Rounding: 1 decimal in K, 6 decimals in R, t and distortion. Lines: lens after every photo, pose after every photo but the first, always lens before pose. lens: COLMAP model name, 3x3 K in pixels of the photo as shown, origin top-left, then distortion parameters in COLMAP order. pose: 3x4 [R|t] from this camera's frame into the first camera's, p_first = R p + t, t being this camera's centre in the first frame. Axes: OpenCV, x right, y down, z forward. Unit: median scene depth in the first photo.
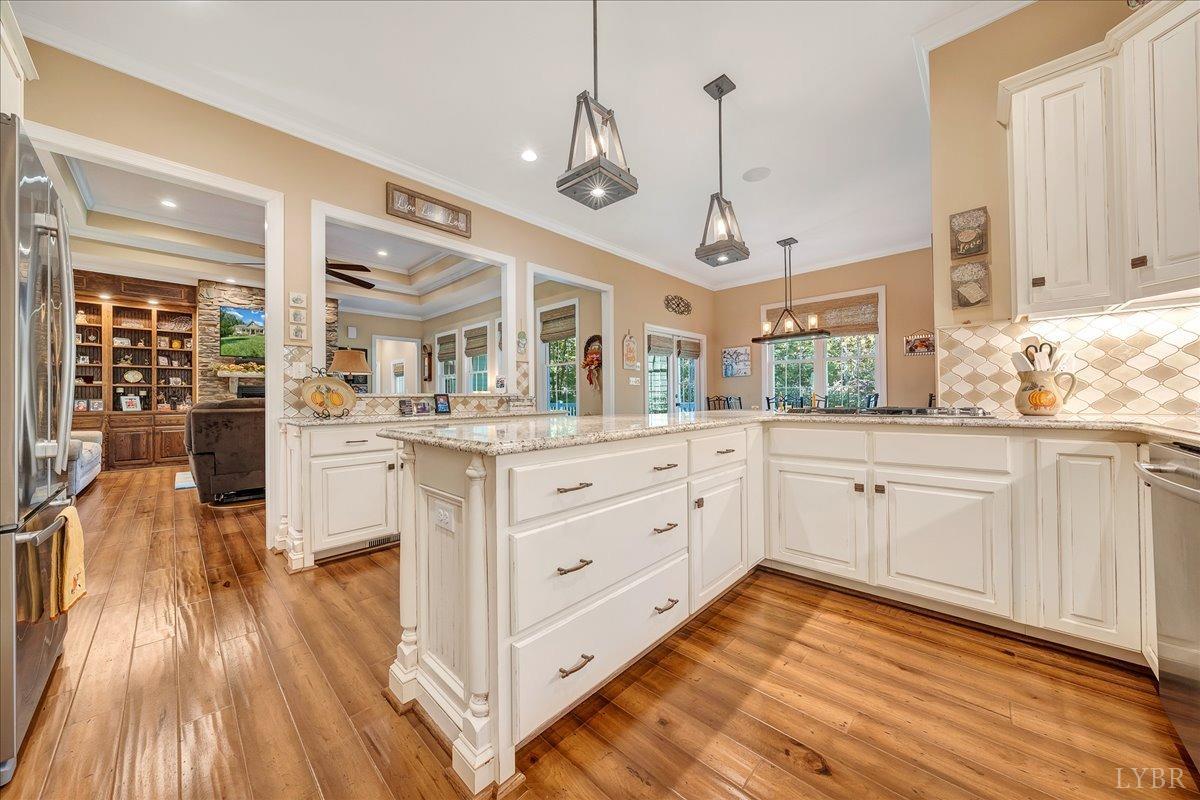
lens RADIAL K [[410.4, 0, 599.4], [0, 410.4, 396.6], [0, 0, 1]] dist [-0.002960, -0.000157]
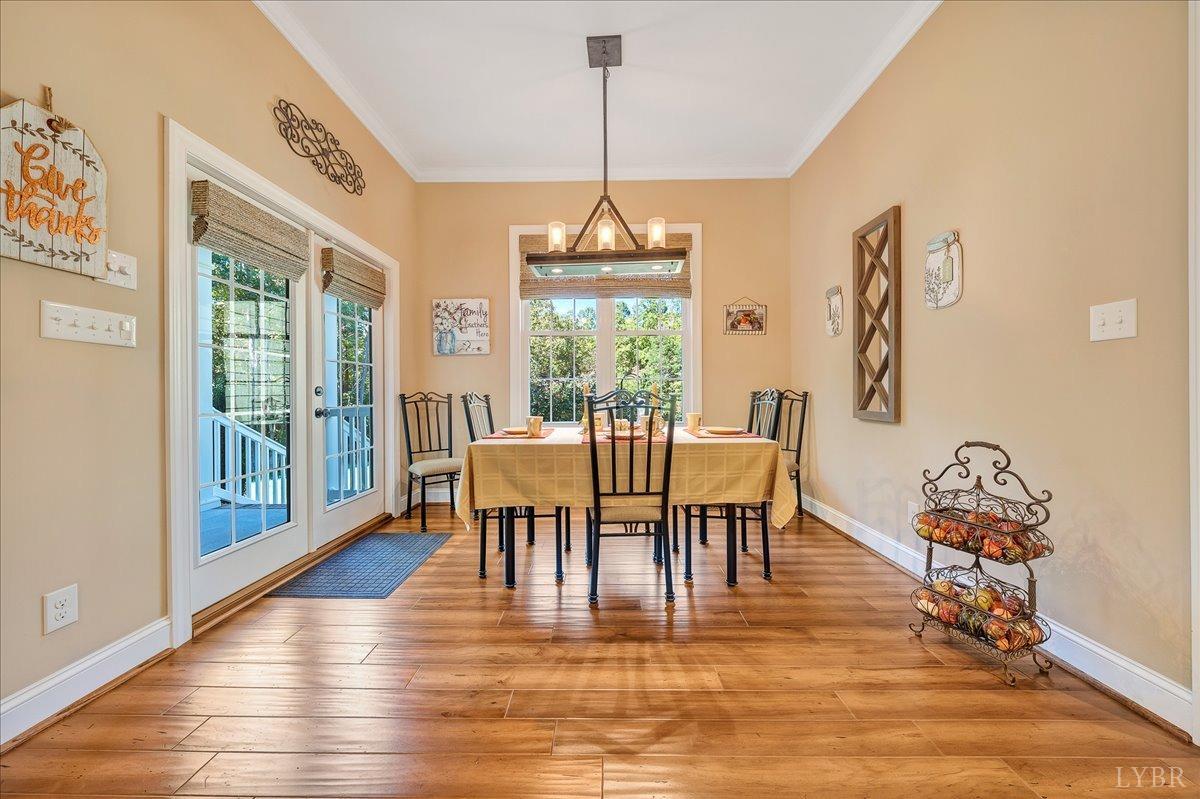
lens RADIAL K [[406.0, 0, 598.1], [0, 406.0, 396.7], [0, 0, 1]] dist [-0.001178, -0.000020]
pose [[0.736849, 0.003302, 0.676049, 0.134685], [-0.006849, 0.999973, 0.002581, 0.001667], [-0.676023, -0.006532, 0.736852, 0.591162]]
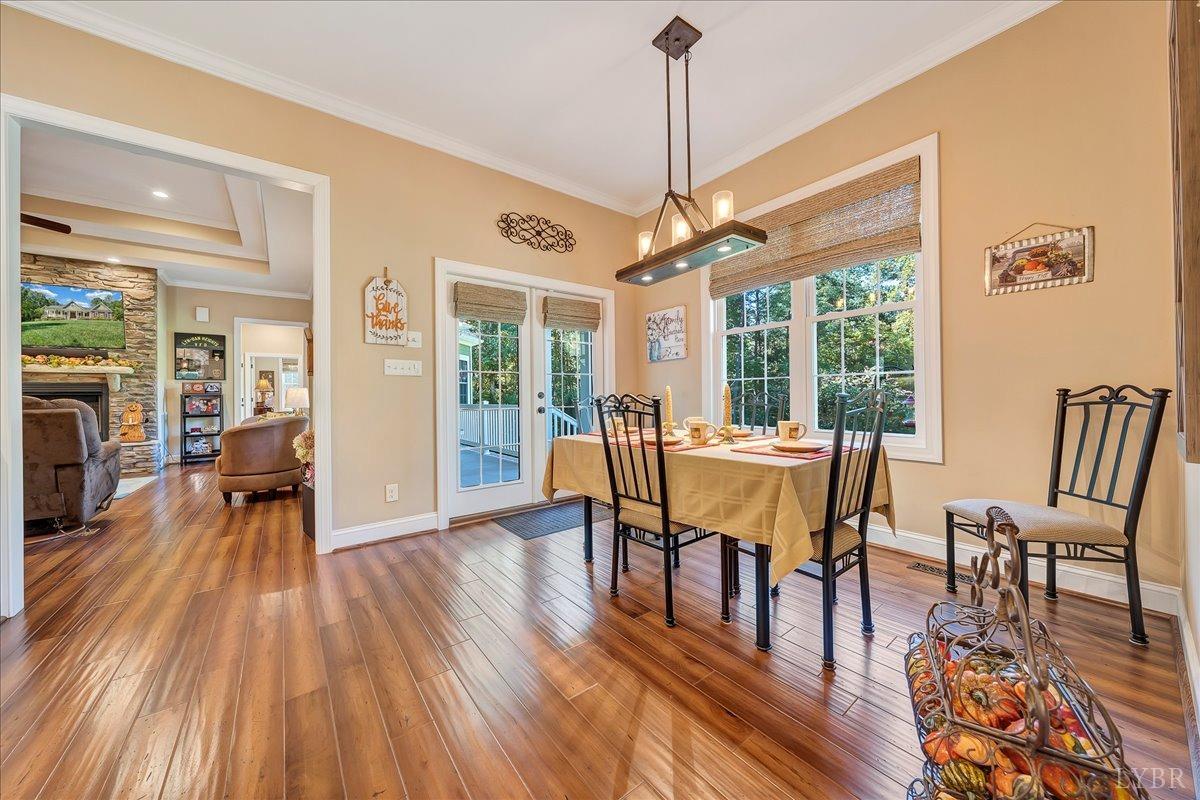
lens RADIAL K [[410.4, 0, 599.4], [0, 410.4, 396.6], [0, 0, 1]] dist [-0.002960, -0.000157]
pose [[0.988703, -0.001141, -0.149885, 0.386573], [0.002049, 0.999981, 0.005898, -0.002584], [0.149875, -0.006139, 0.988686, 0.491620]]
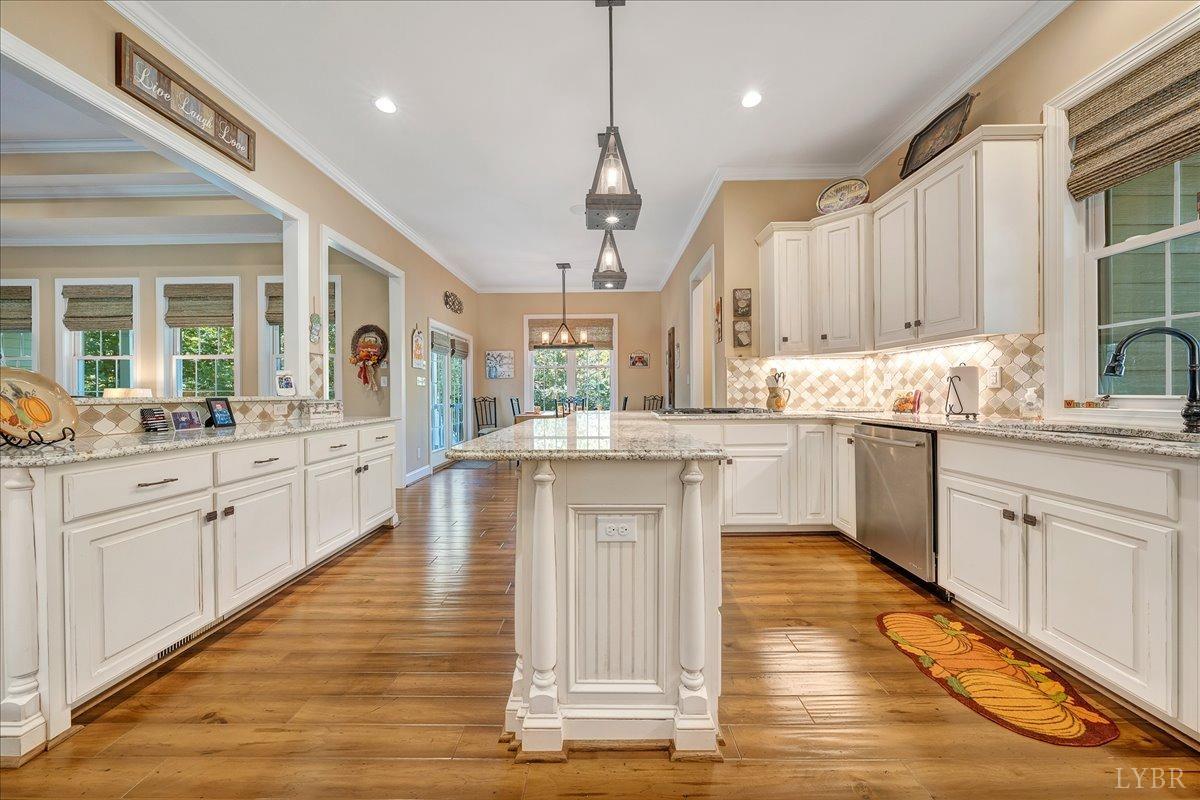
lens RADIAL K [[410.4, 0, 599.4], [0, 410.4, 396.6], [0, 0, 1]] dist [-0.002960, -0.000157]
pose [[0.731880, 0.000364, 0.681433, -0.231414], [-0.003606, 0.999988, 0.003339, -0.007568], [-0.681424, -0.004901, 0.731873, 0.063615]]
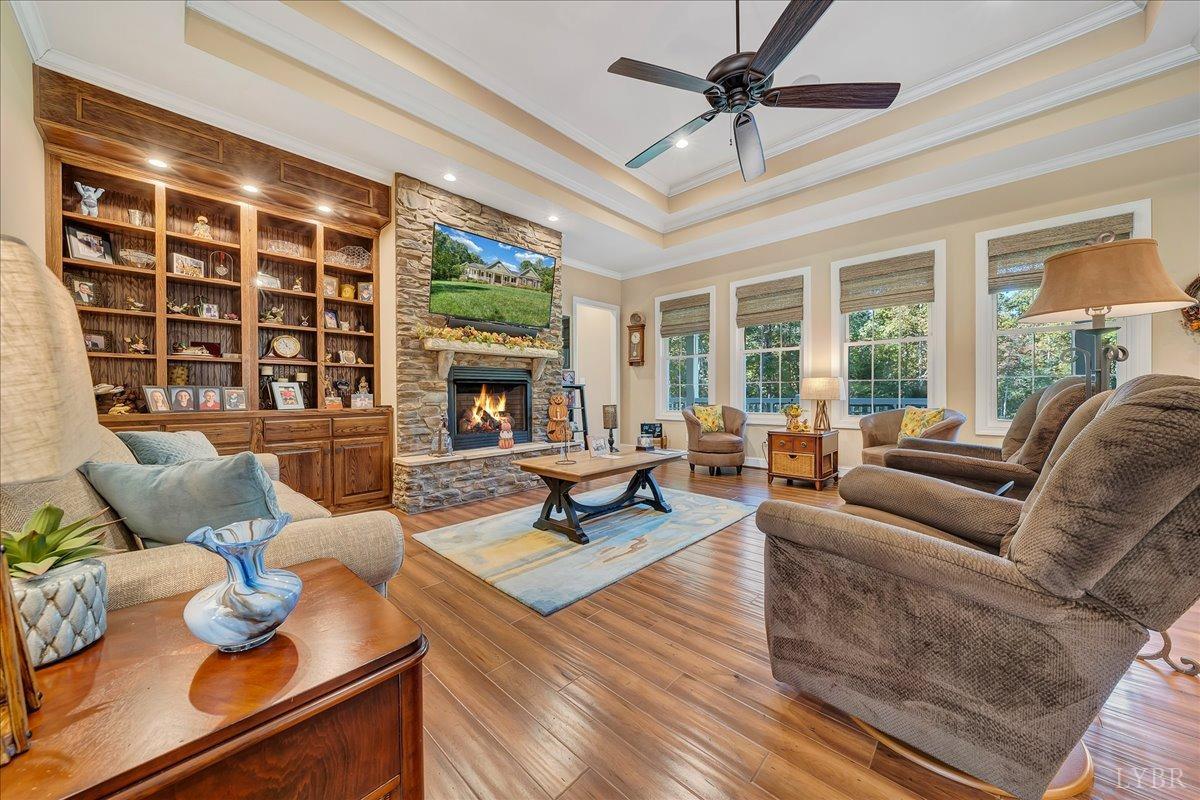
lens RADIAL K [[410.4, 0, 599.4], [0, 410.4, 396.6], [0, 0, 1]] dist [-0.002960, -0.000157]
pose [[0.999985, 0.005411, 0.000143, -0.768053], [-0.005413, 0.999872, 0.015034, 0.008097], [-0.000062, -0.015035, 0.999887, 0.479968]]
